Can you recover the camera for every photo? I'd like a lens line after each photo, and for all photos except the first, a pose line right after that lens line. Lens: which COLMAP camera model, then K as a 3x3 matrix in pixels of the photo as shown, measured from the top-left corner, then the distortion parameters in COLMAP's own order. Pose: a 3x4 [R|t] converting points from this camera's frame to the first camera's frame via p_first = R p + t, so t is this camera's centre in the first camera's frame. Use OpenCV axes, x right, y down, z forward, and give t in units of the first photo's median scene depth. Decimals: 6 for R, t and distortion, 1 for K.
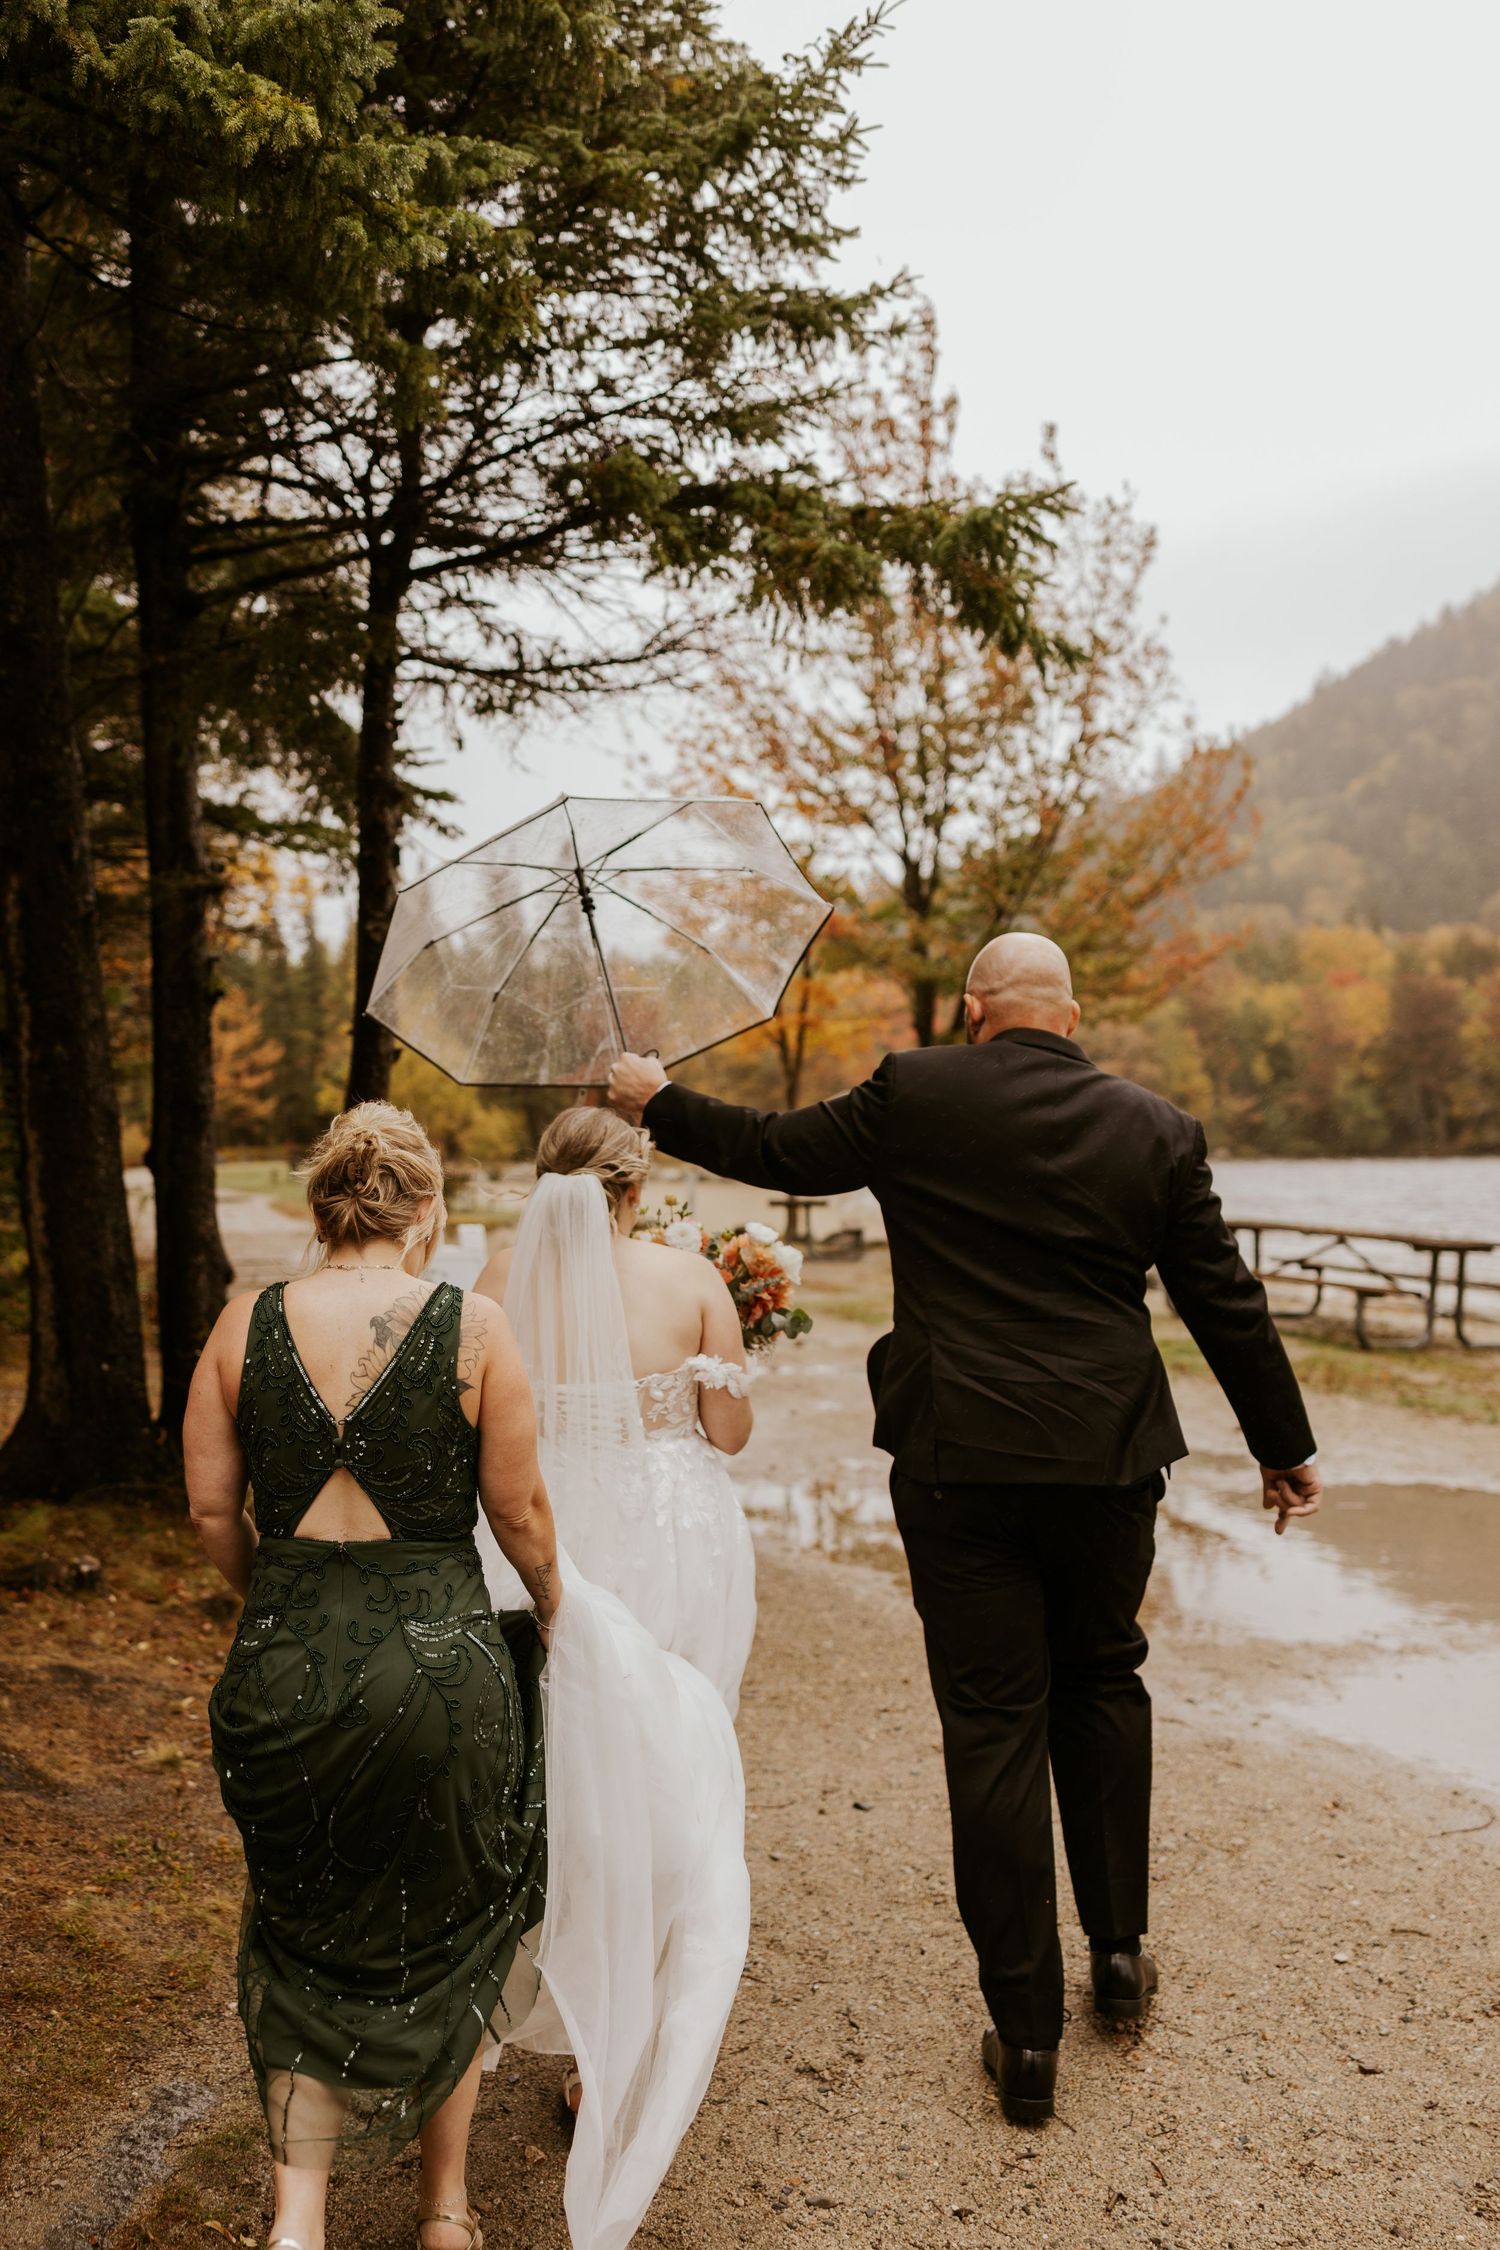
lens RADIAL K [[1800.2, 0, 749.9], [0, 1800.2, 1126.7], [0, 0, 1]] dist [0.000472, 0.000094]
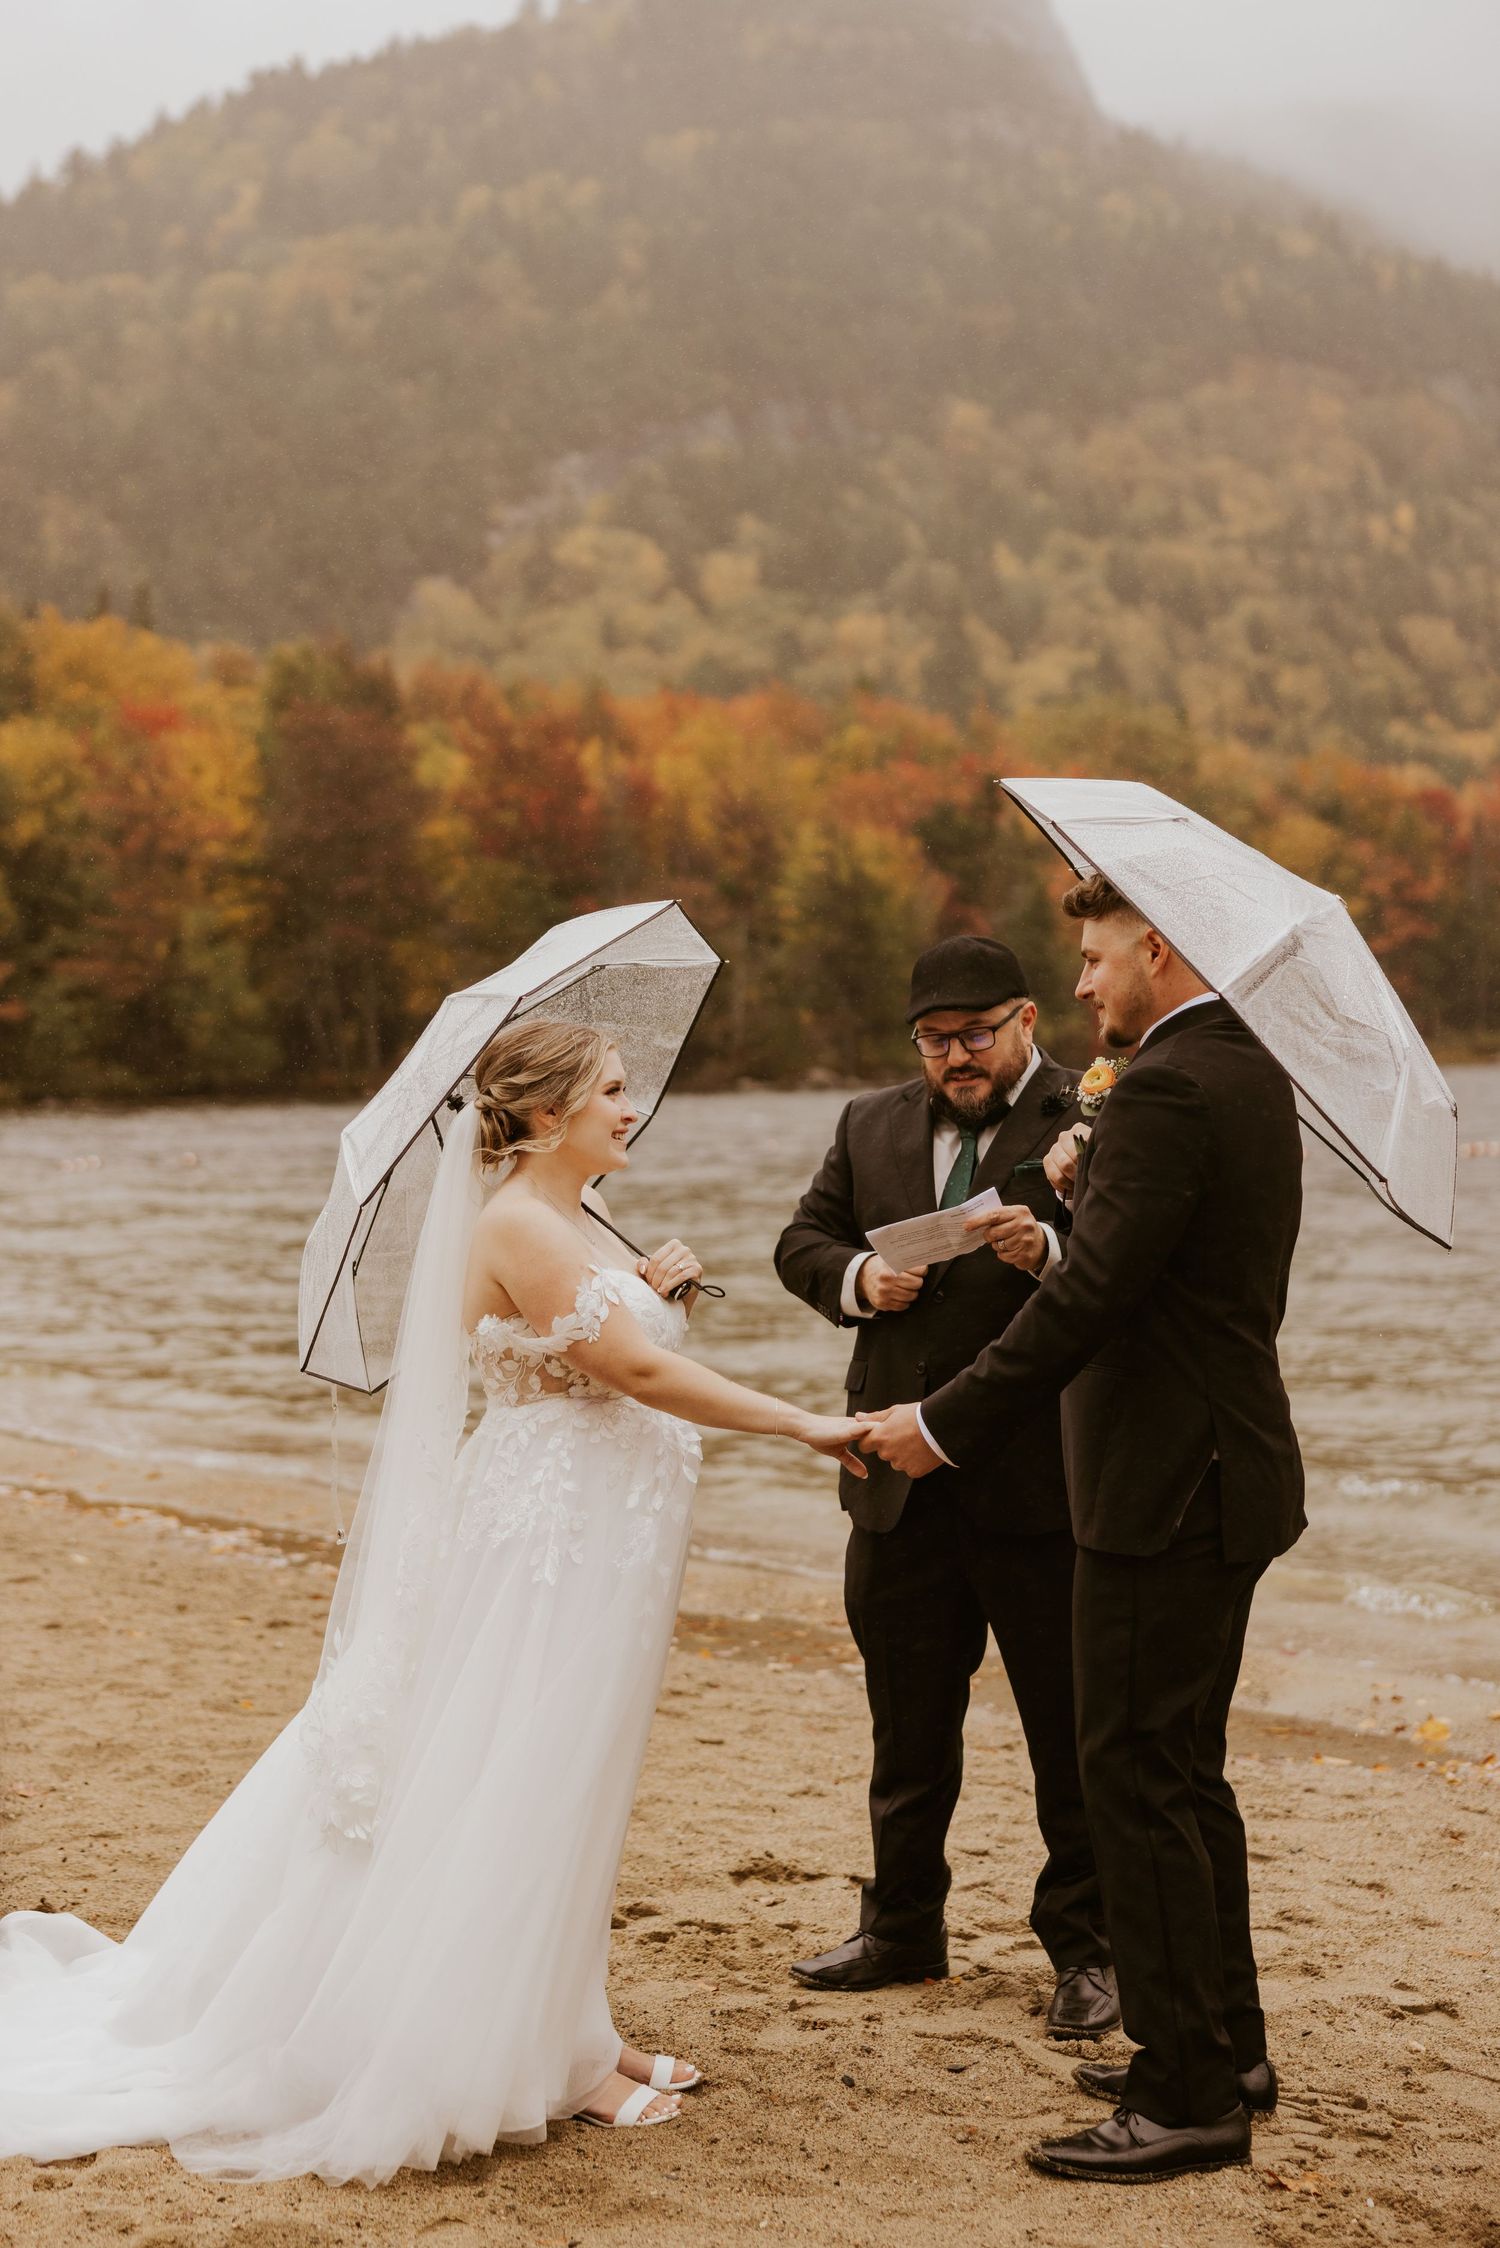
lens RADIAL K [[3008.5, 0, 750.0], [0, 3008.5, 1124.3], [0, 0, 1]] dist [-0.009639, 0.000000]
pose [[0.813527, -0.015703, 0.581316, 0.003709], [0.005334, 0.999795, 0.019542, 0.004935], [-0.581503, -0.012797, 0.813443, 0.173654]]
